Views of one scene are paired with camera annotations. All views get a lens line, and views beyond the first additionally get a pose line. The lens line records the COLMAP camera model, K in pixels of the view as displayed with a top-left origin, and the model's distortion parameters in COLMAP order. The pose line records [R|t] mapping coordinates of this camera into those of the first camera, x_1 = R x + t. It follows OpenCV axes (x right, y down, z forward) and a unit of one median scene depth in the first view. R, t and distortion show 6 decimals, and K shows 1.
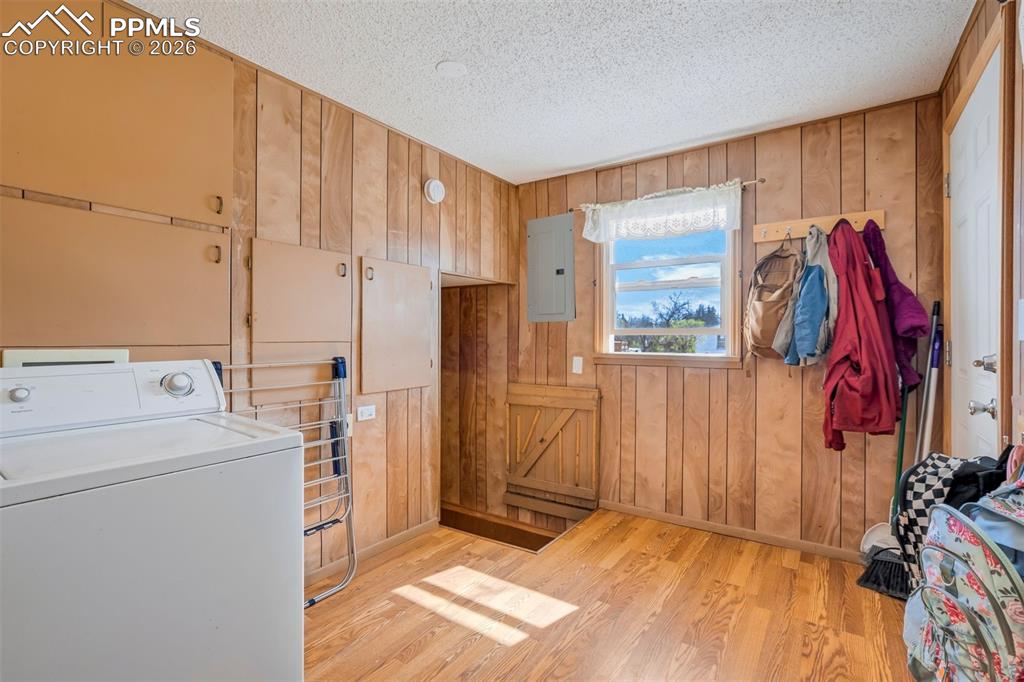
lens RADIAL K [[478.2, 0, 518.2], [0, 478.2, 338.5], [0, 0, 1]] dist [-0.053670, 0.029169]
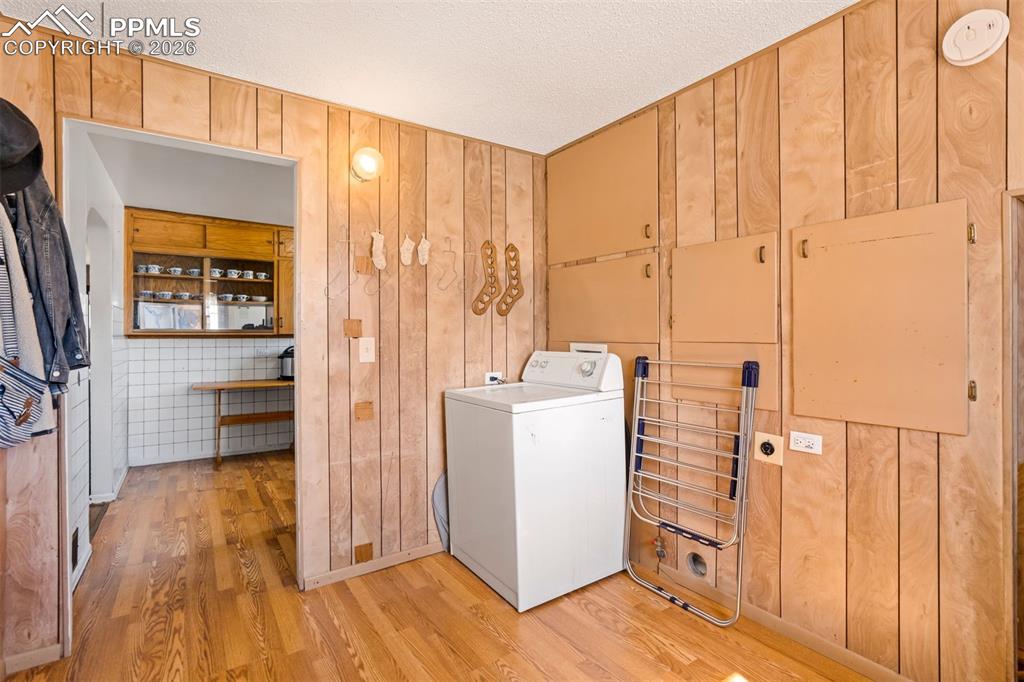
lens RADIAL K [[481.7, 0, 518.6], [0, 481.7, 335.6], [0, 0, 1]] dist [-0.042335, 0.022103]
pose [[-0.362145, 0.004521, -0.932111, 0.559453], [0.001379, 0.999990, 0.004315, -0.010529], [0.932121, 0.000278, -0.362147, 0.939340]]
